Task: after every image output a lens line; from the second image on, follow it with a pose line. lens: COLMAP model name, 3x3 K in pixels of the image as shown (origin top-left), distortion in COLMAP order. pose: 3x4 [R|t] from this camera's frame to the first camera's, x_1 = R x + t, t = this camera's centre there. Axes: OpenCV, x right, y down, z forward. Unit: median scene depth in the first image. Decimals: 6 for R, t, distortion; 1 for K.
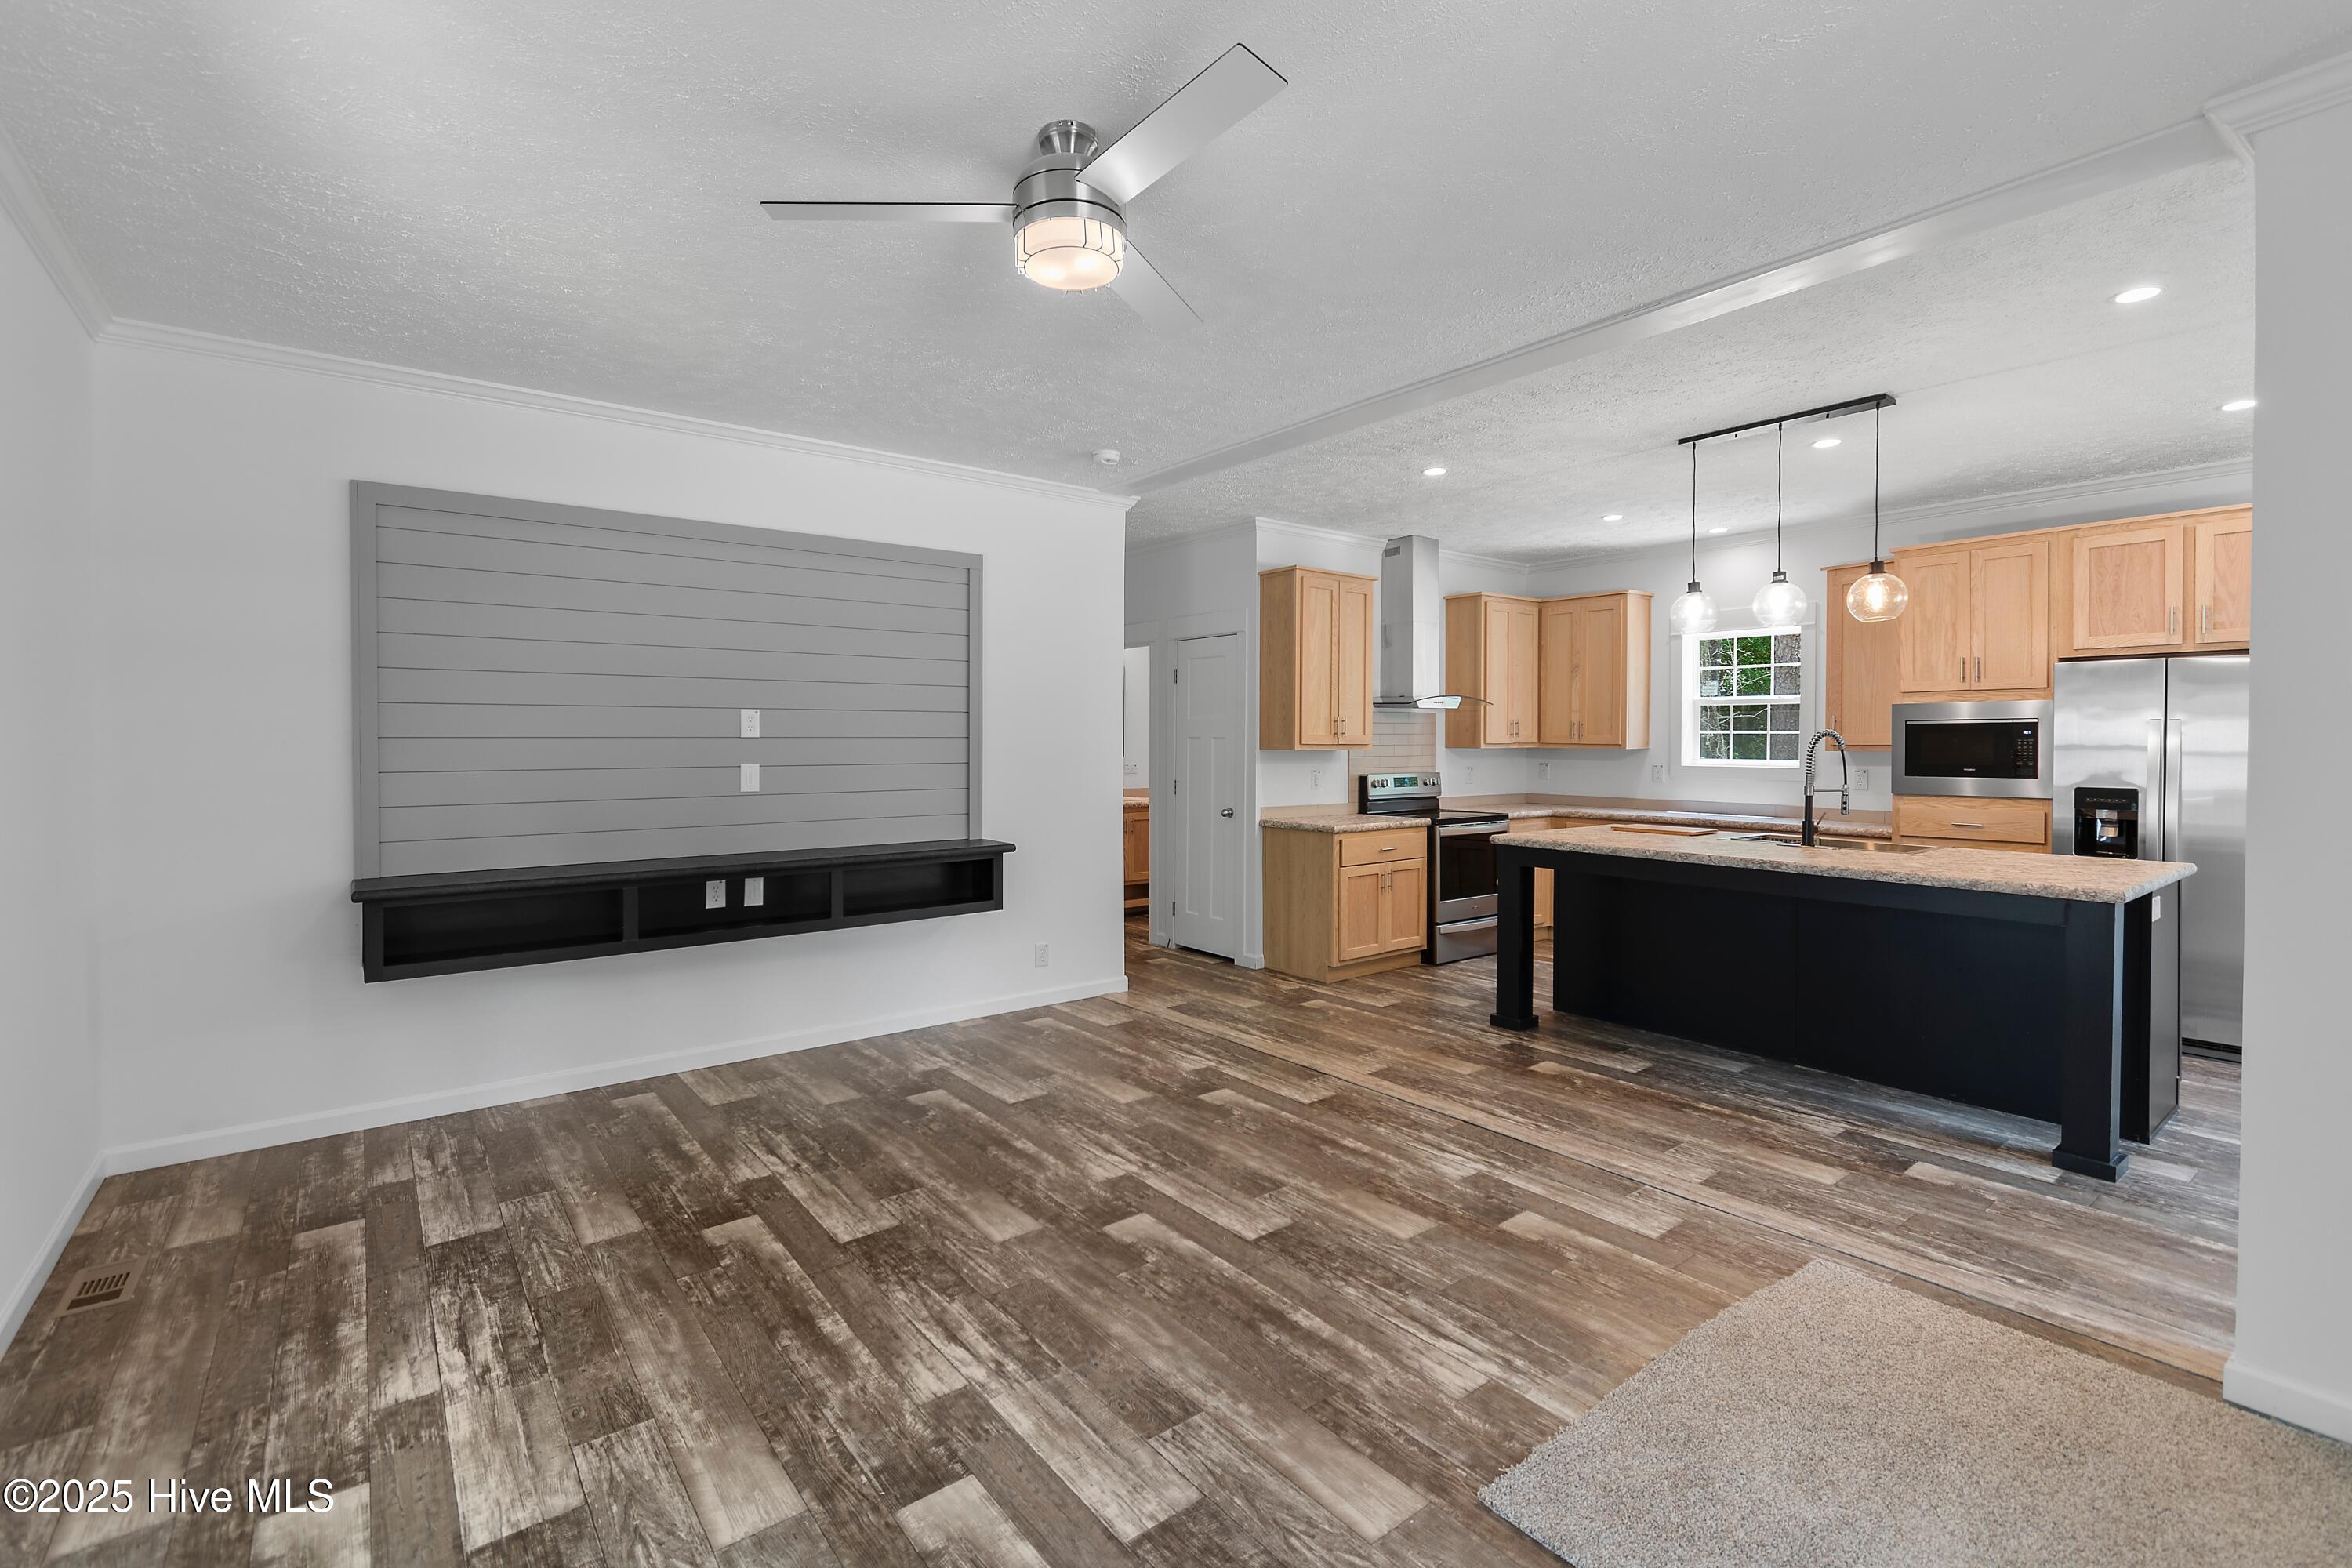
lens RADIAL K [[1052.7, 0, 1171.7], [0, 1052.7, 752.1], [0, 0, 1]] dist [0.002267, -0.001669]
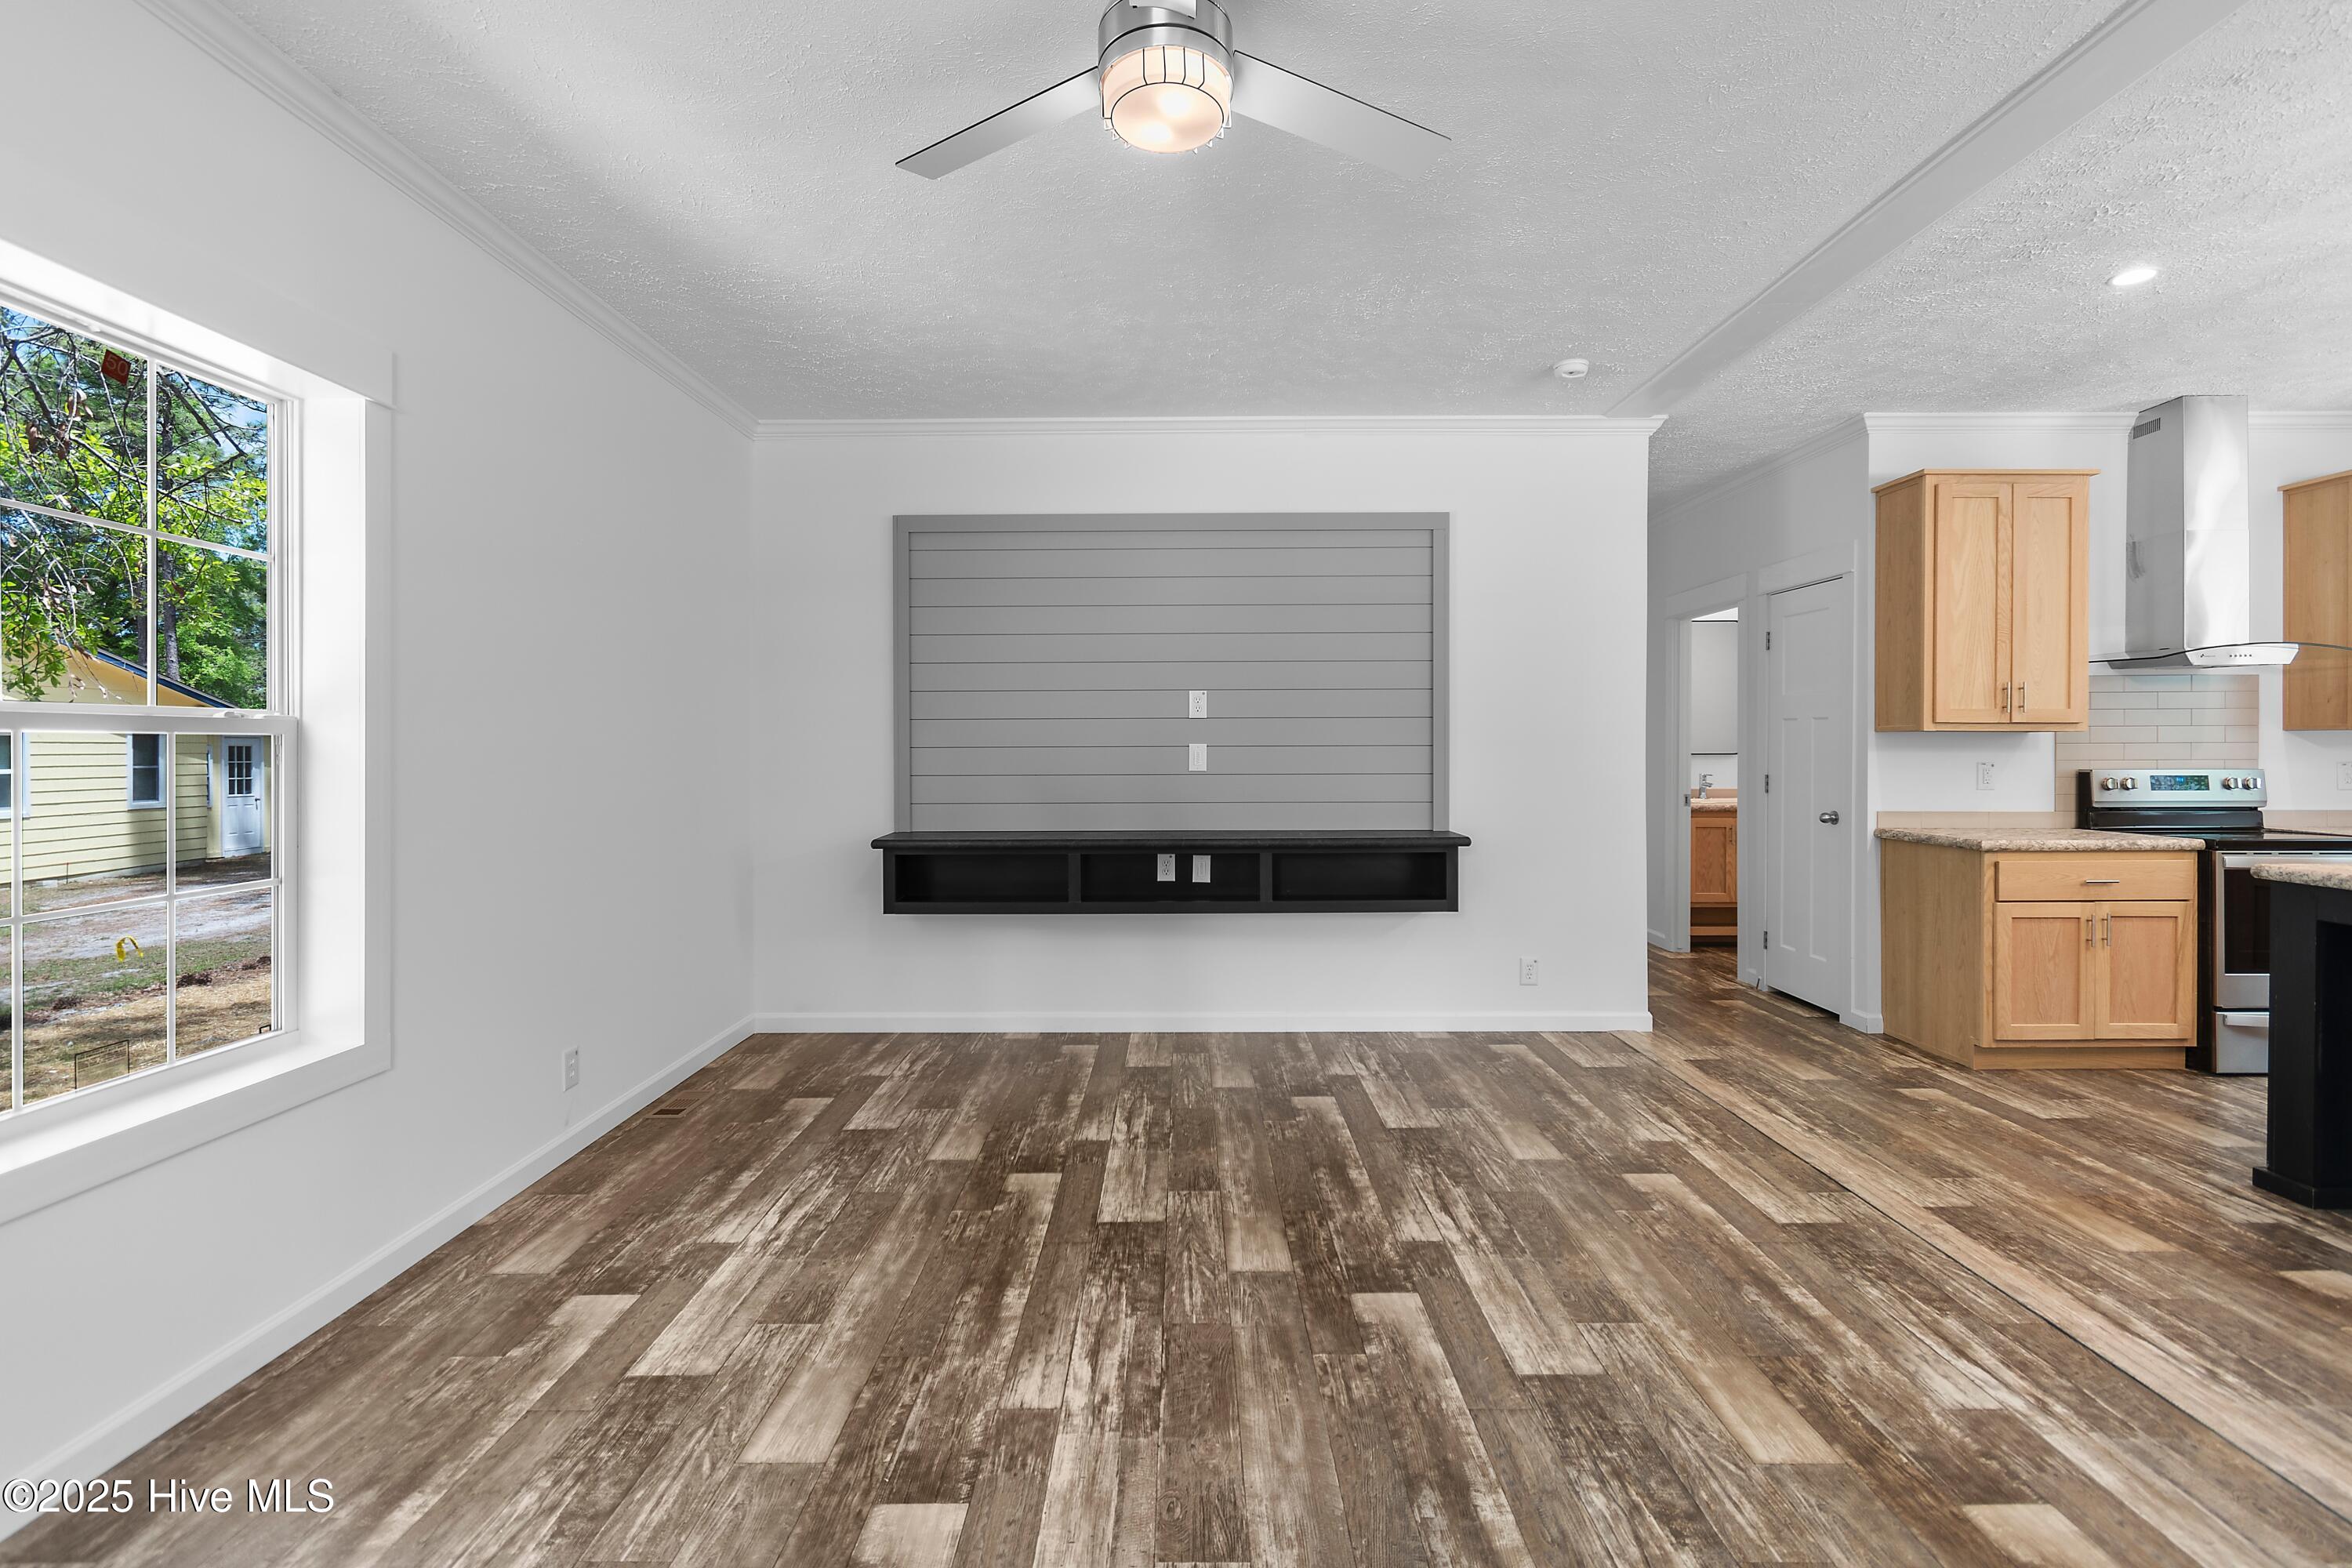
lens RADIAL K [[1052.7, 0, 1171.7], [0, 1052.7, 752.1], [0, 0, 1]] dist [0.002267, -0.001669]
pose [[0.783230, -0.000131, -0.621732, 0.226598], [-0.004650, 0.999971, -0.006069, 0.026451], [0.621715, 0.007645, 0.783206, 0.186296]]
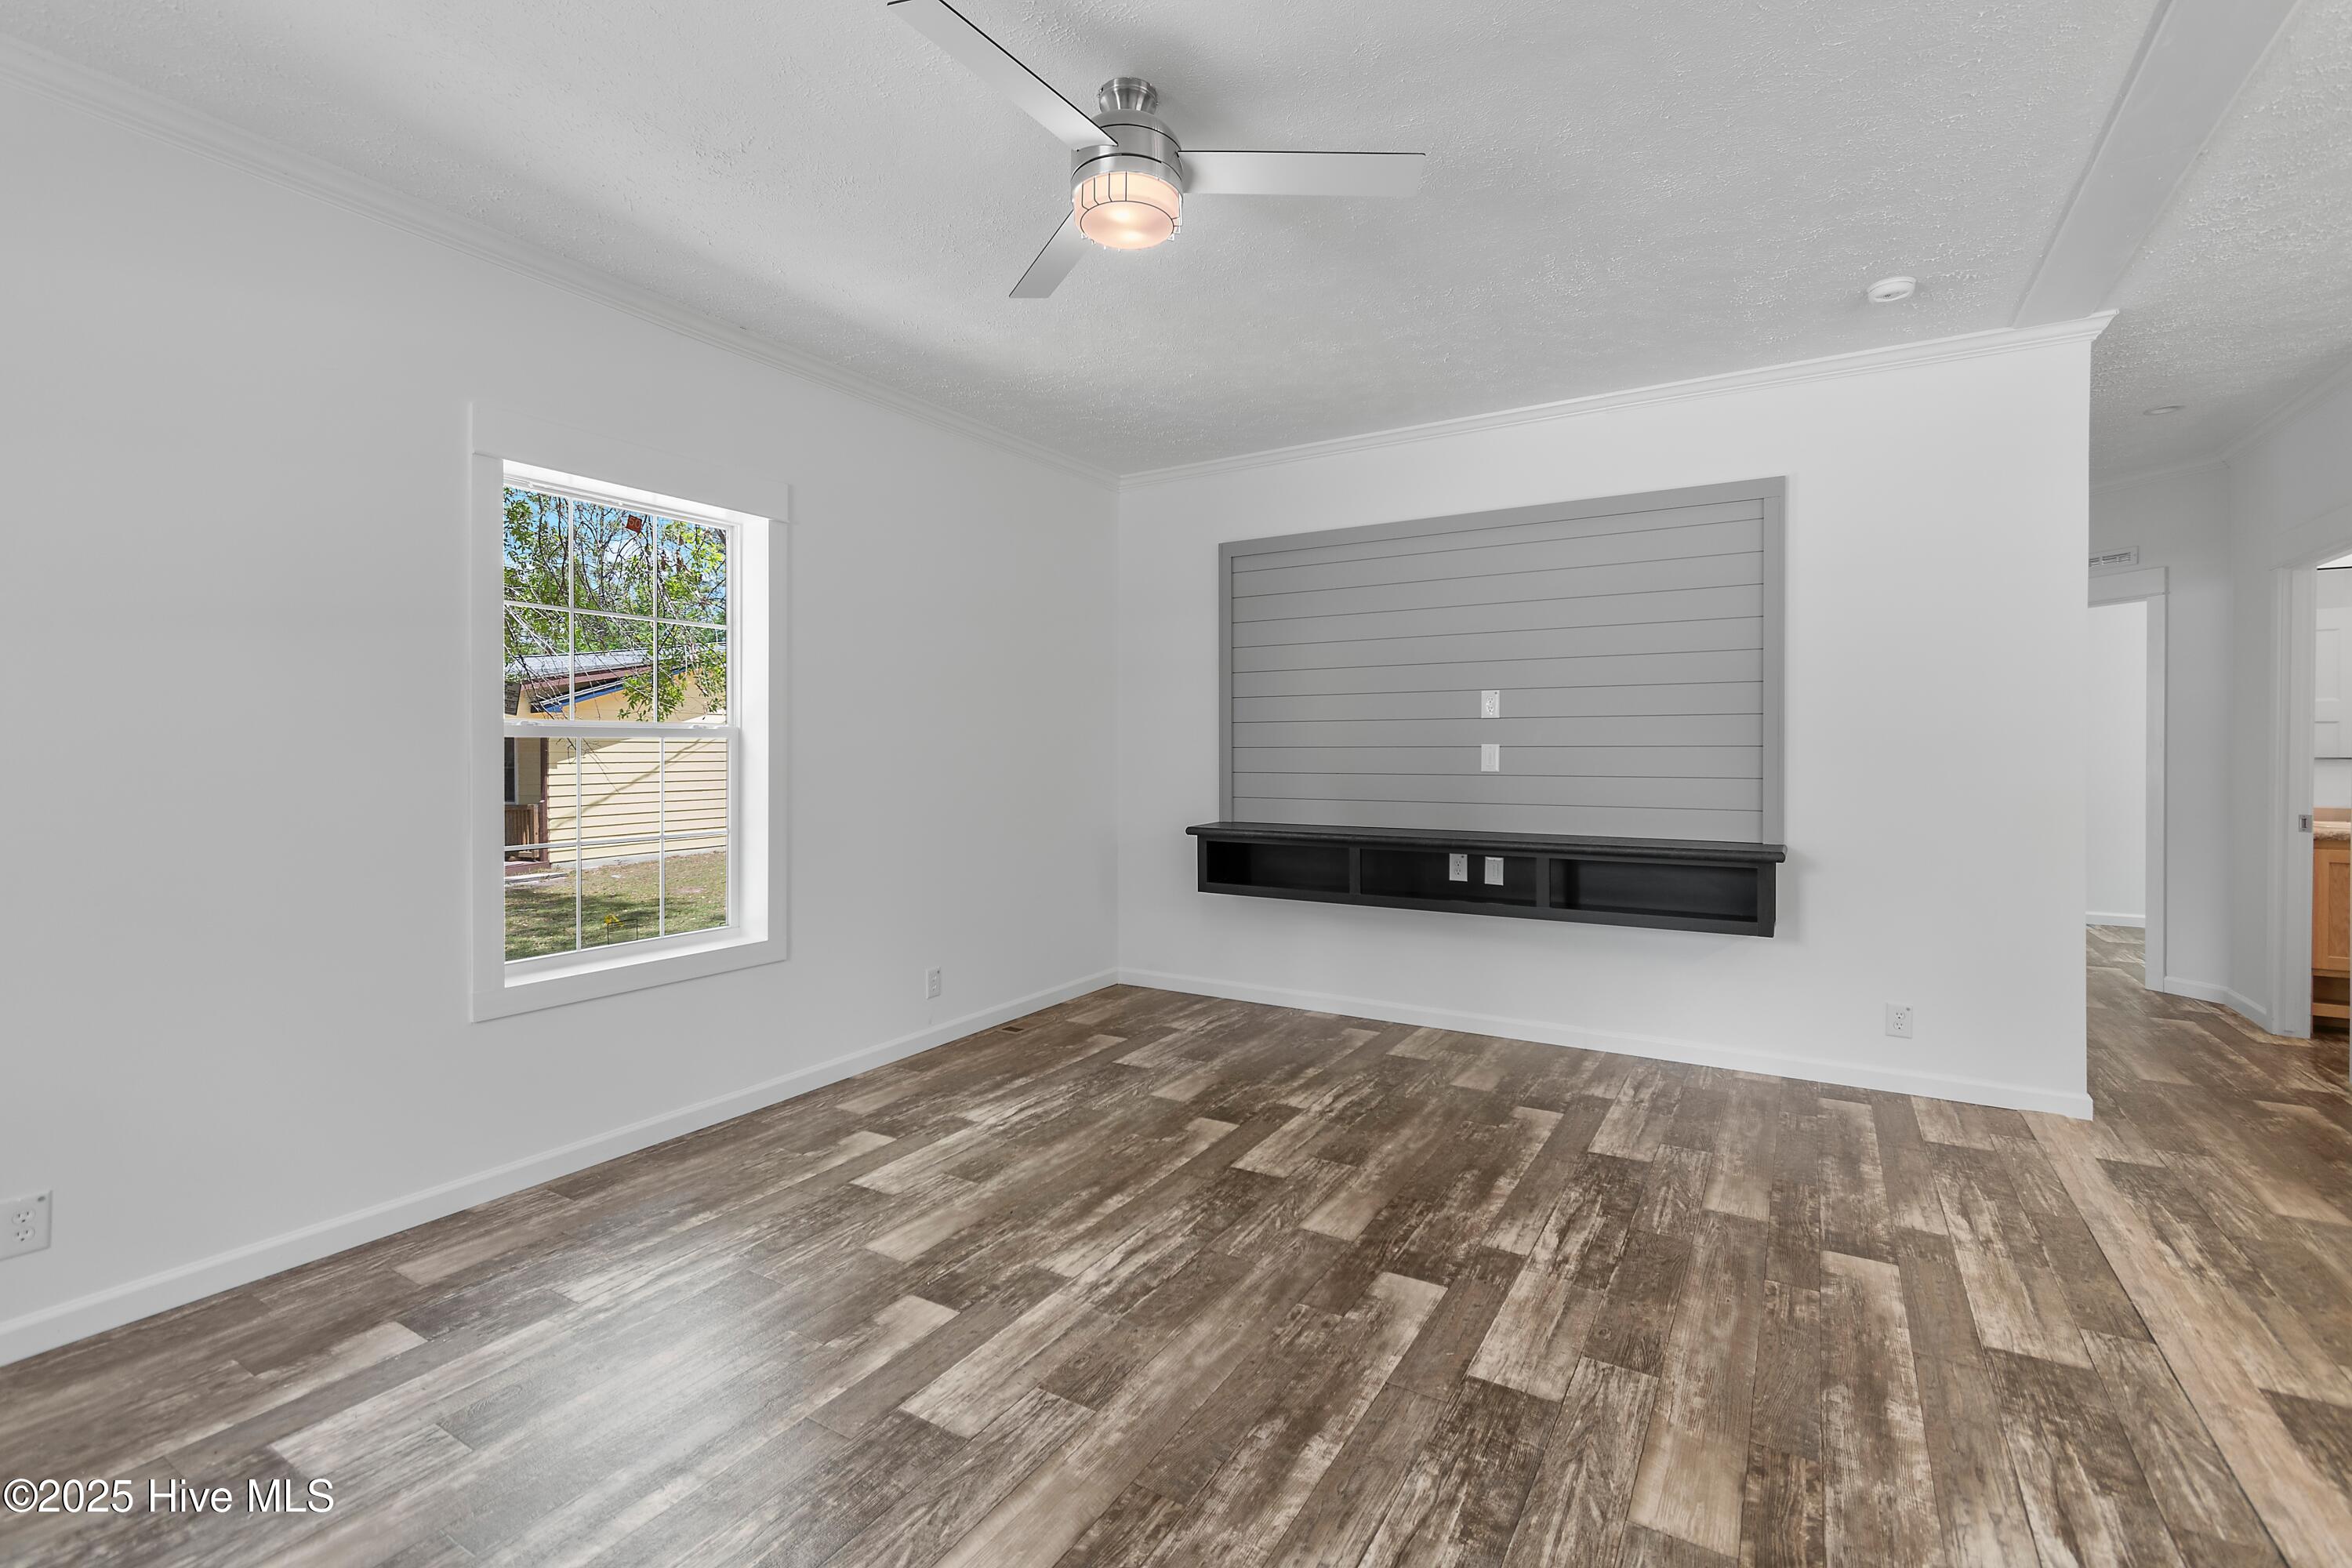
lens RADIAL K [[1047.3, 0, 1156.2], [0, 1047.3, 754.3], [0, 0, 1]] dist [-0.000176, -0.000825]
pose [[0.342721, 0.005567, -0.939421, 0.454440], [-0.010502, 0.999943, 0.002094, 0.022999], [0.939379, 0.009148, 0.342759, 0.364231]]
